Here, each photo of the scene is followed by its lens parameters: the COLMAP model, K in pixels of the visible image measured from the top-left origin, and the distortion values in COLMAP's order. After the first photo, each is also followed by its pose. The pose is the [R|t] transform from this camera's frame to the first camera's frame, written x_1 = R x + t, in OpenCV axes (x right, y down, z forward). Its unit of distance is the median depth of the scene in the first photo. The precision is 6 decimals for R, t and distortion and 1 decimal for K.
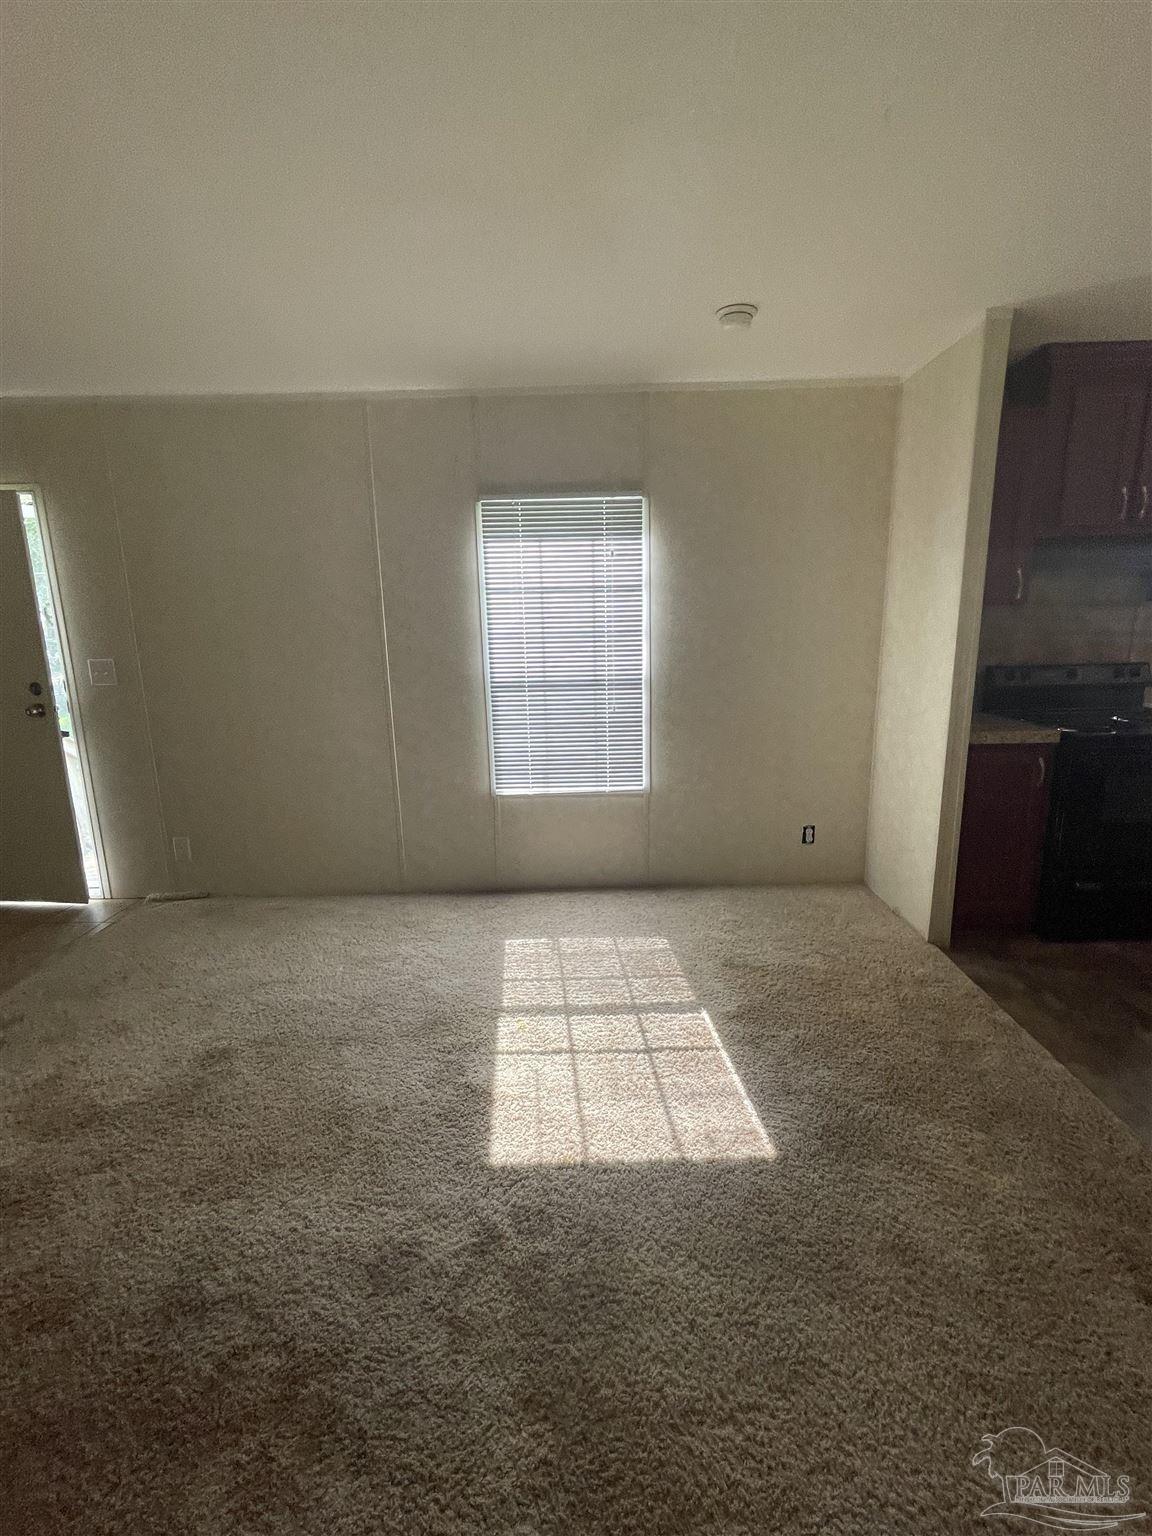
lens RADIAL K [[681.9, 0, 576.0], [0, 681.9, 768.0], [0, 0, 1]] dist [0.001840, -0.000244]
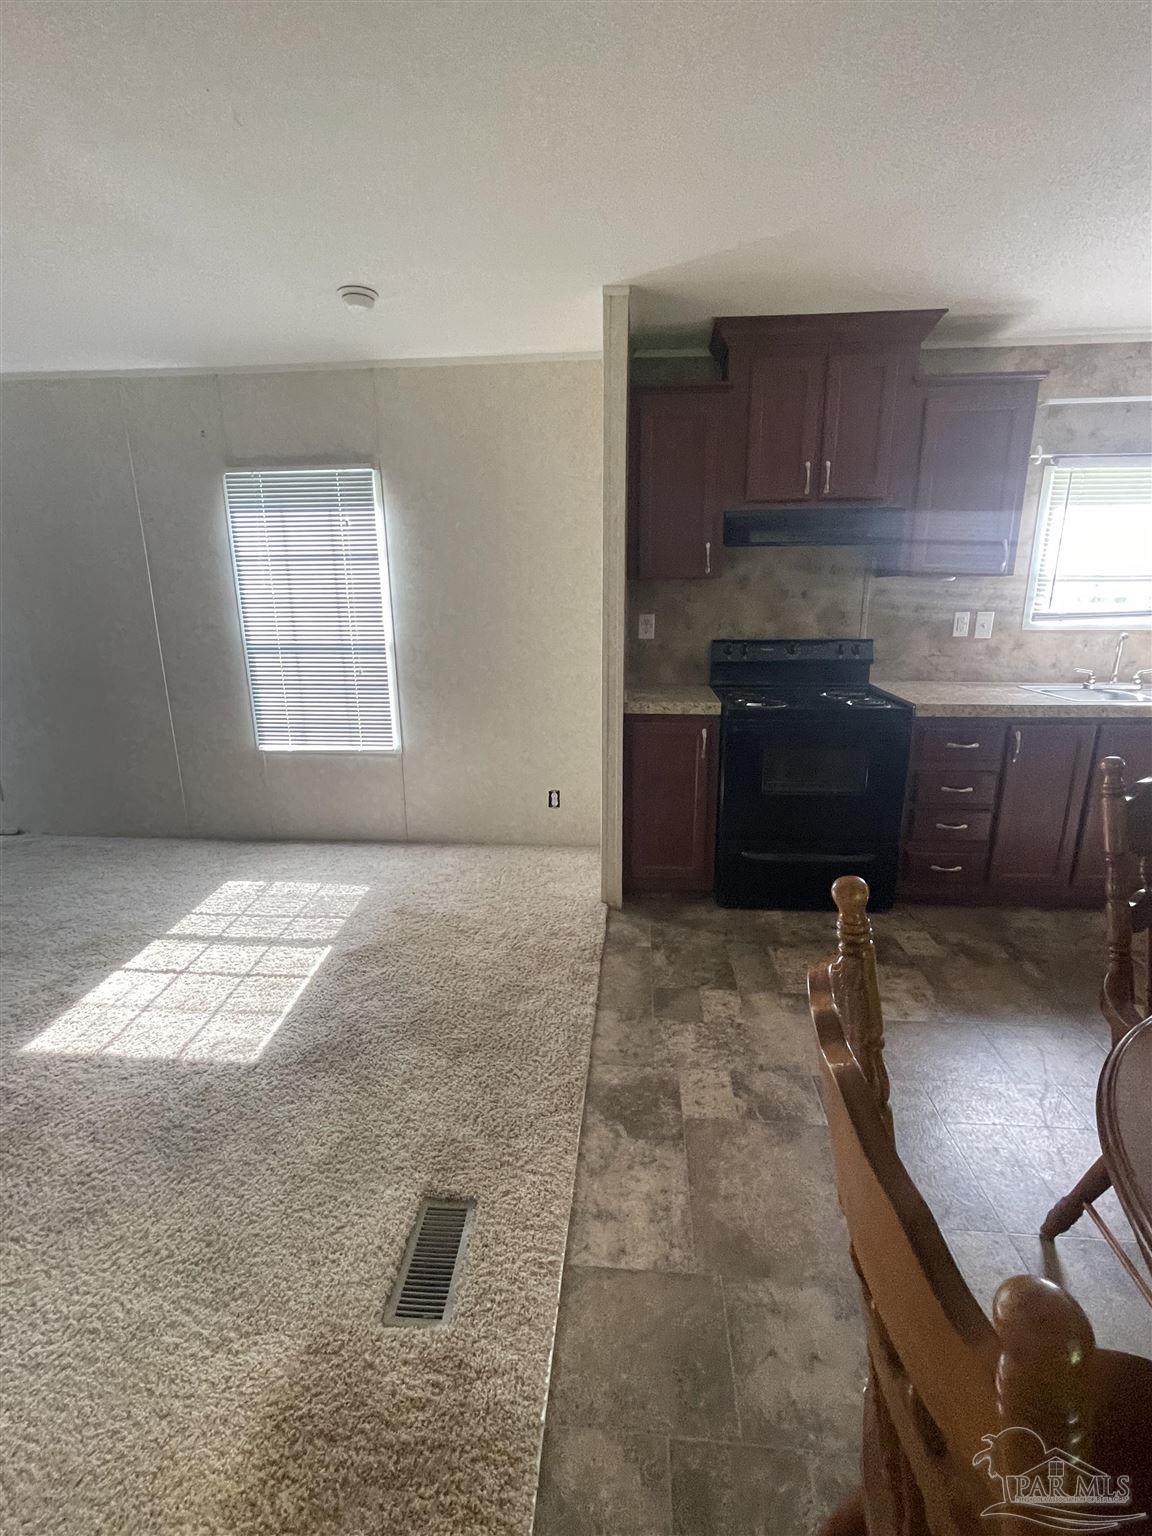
lens RADIAL K [[689.1, 0, 576.0], [0, 689.1, 768.0], [0, 0, 1]] dist [0.002145, -0.000763]
pose [[0.996122, 0.036849, -0.079893, 0.509435], [-0.033707, 0.998618, 0.040326, 0.007649], [0.081269, -0.037476, 0.995987, -0.047019]]
